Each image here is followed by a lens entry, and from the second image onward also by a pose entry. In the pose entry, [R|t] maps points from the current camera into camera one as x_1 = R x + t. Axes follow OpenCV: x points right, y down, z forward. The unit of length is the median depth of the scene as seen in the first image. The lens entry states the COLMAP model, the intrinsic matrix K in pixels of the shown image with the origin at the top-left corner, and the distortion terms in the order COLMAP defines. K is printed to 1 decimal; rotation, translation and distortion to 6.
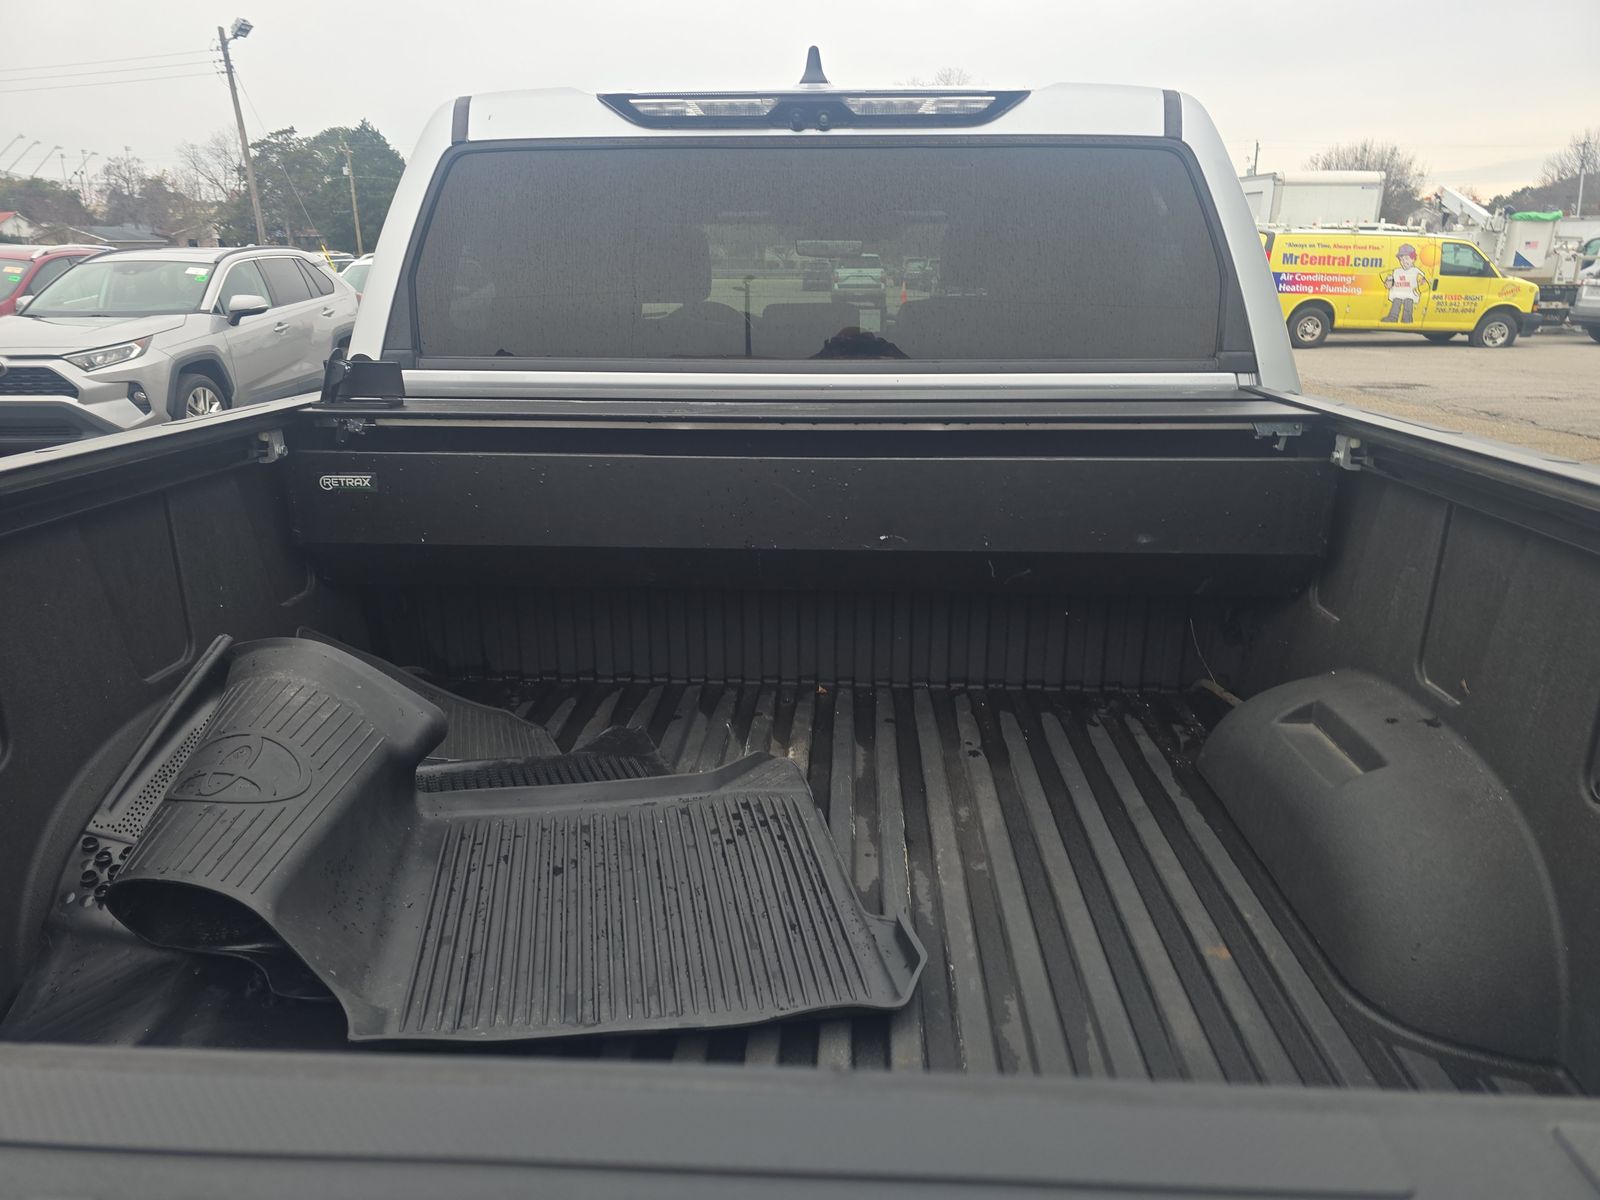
lens RADIAL K [[1078.3, 0, 800.0], [0, 1078.3, 600.0], [0, 0, 1]] dist [0.006499, -0.006305]
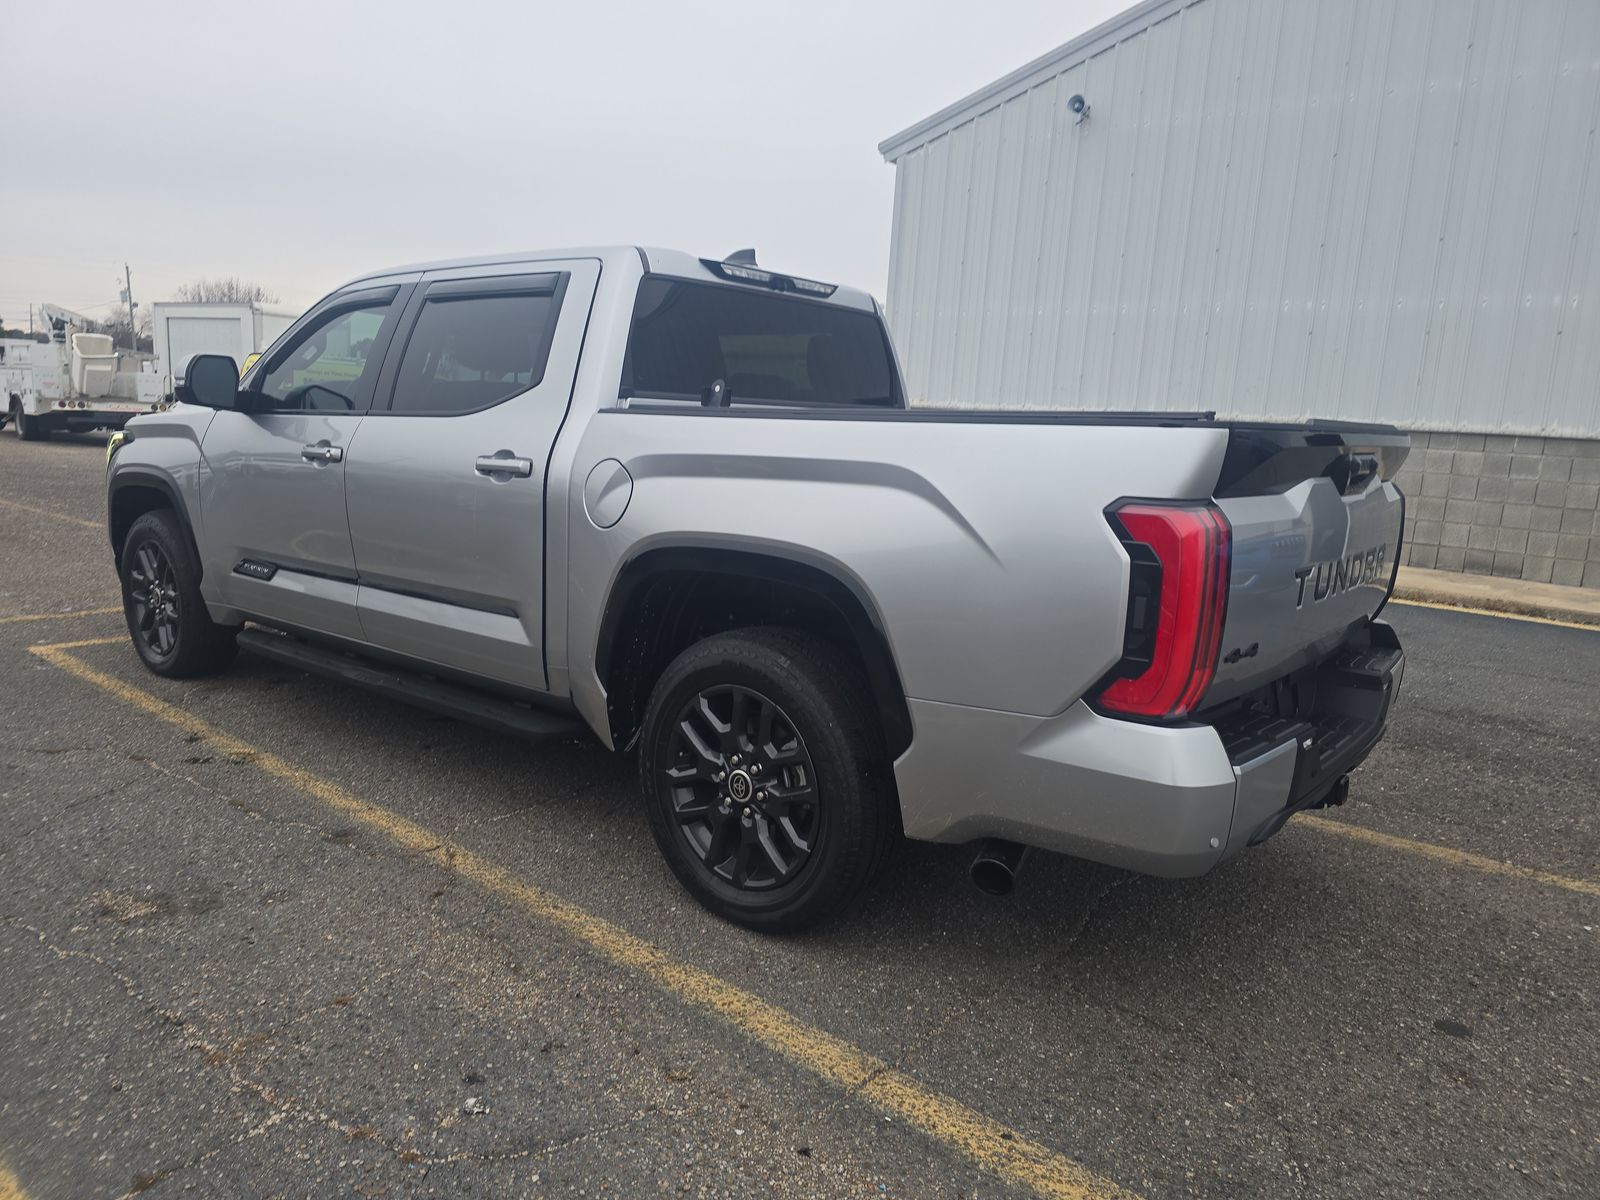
lens RADIAL K [[1078.3, 0, 800.0], [0, 1078.3, 600.0], [0, 0, 1]] dist [0.006499, -0.006305]
pose [[0.582879, -0.107923, 0.805360, -0.161525], [0.198416, 0.980041, -0.012273, 0.016982], [-0.787961, 0.166950, 0.592659, -0.015284]]
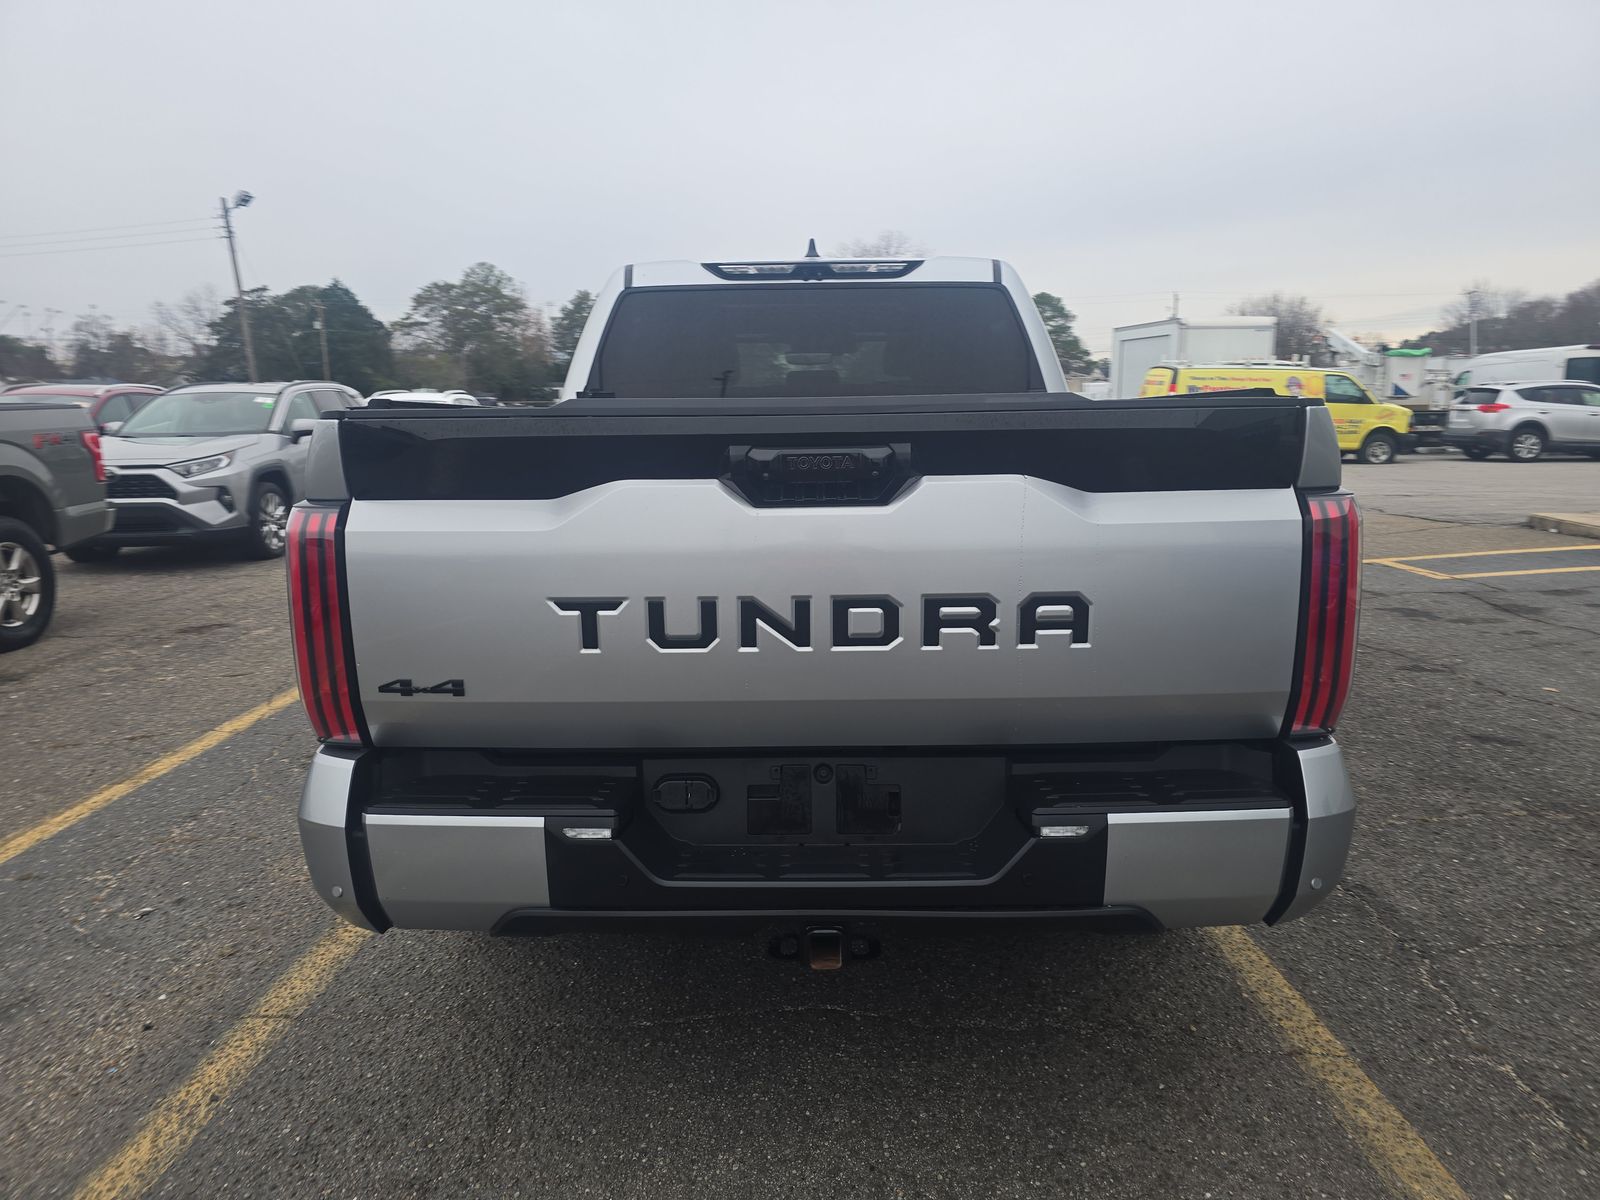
lens RADIAL K [[1078.3, 0, 800.0], [0, 1078.3, 600.0], [0, 0, 1]] dist [0.006499, -0.006305]
pose [[0.999018, -0.018338, 0.040329, -0.009662], [0.023281, 0.991790, -0.125739, 0.036002], [-0.037692, 0.126554, 0.991243, -0.080852]]
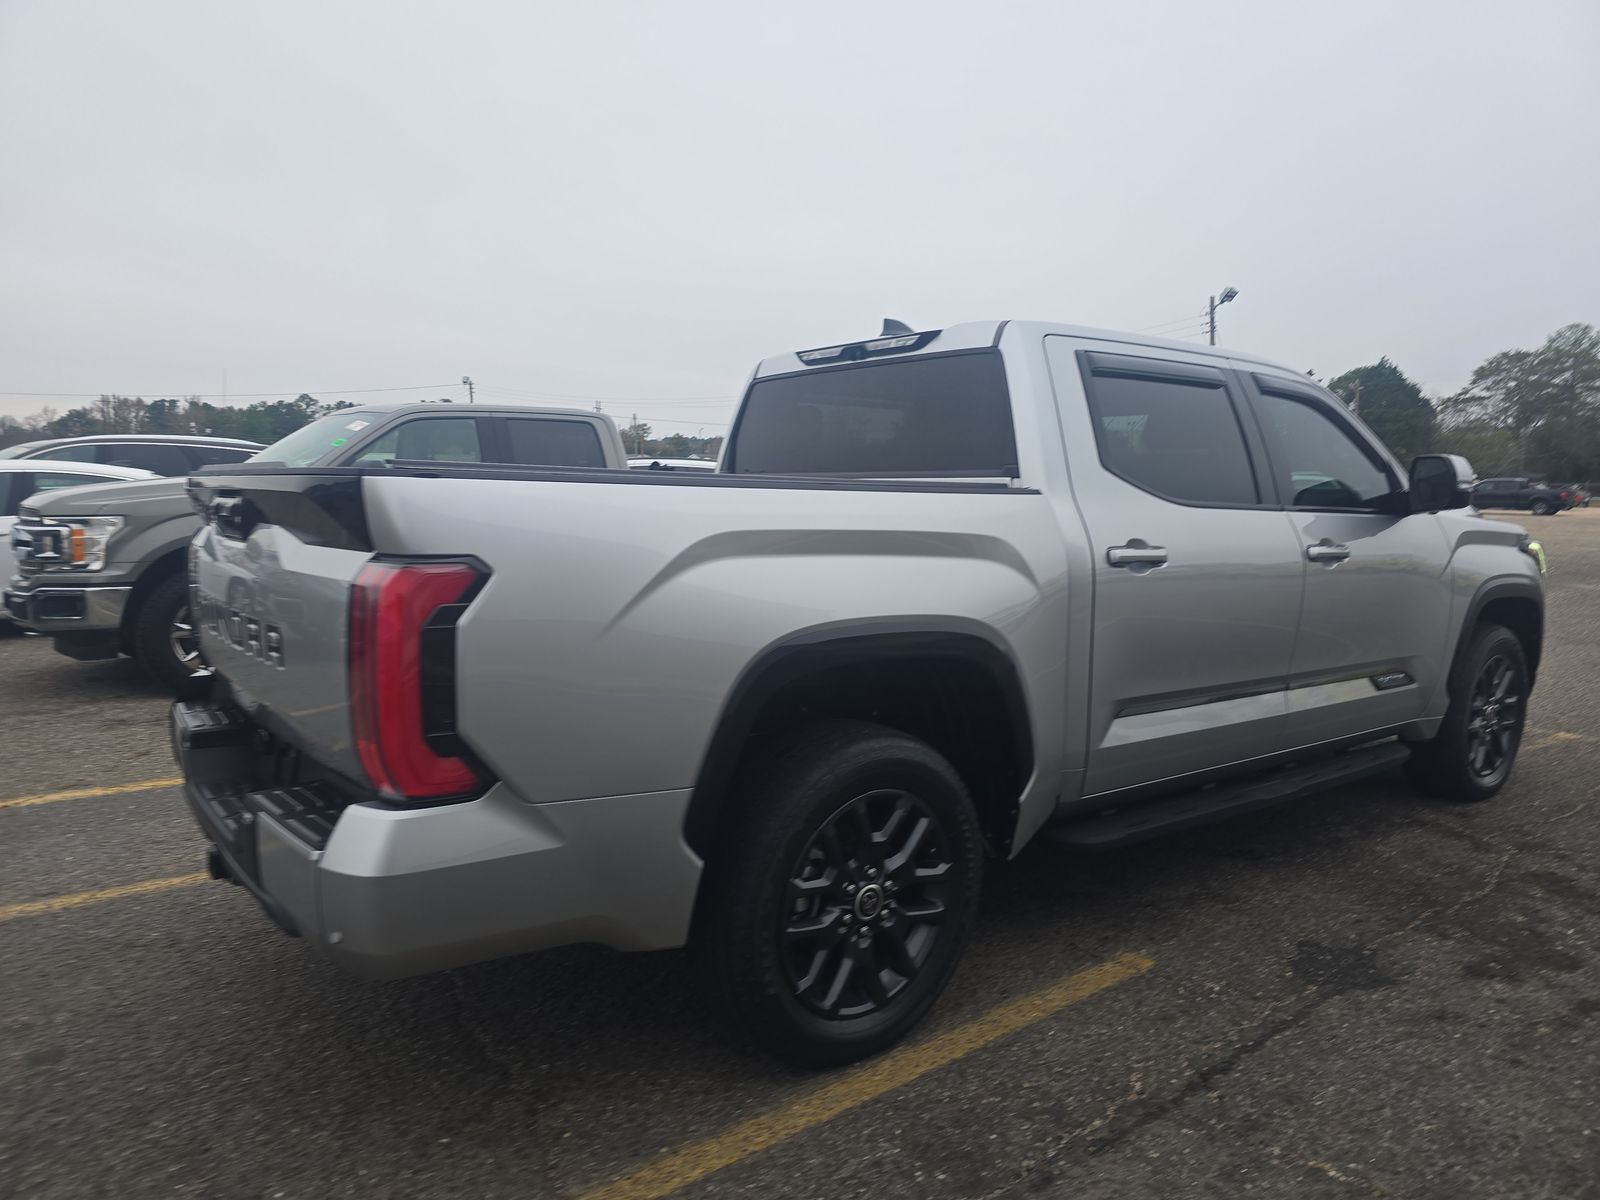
lens RADIAL K [[1068.9, 0, 800.0], [0, 1068.9, 600.0], [0, 0, 1]] dist [0.025102, -0.001853]
pose [[0.650298, 0.081107, -0.755337, 0.139859], [-0.232755, 0.967738, -0.096474, 0.019707], [0.723144, 0.238546, 0.648197, -0.023806]]
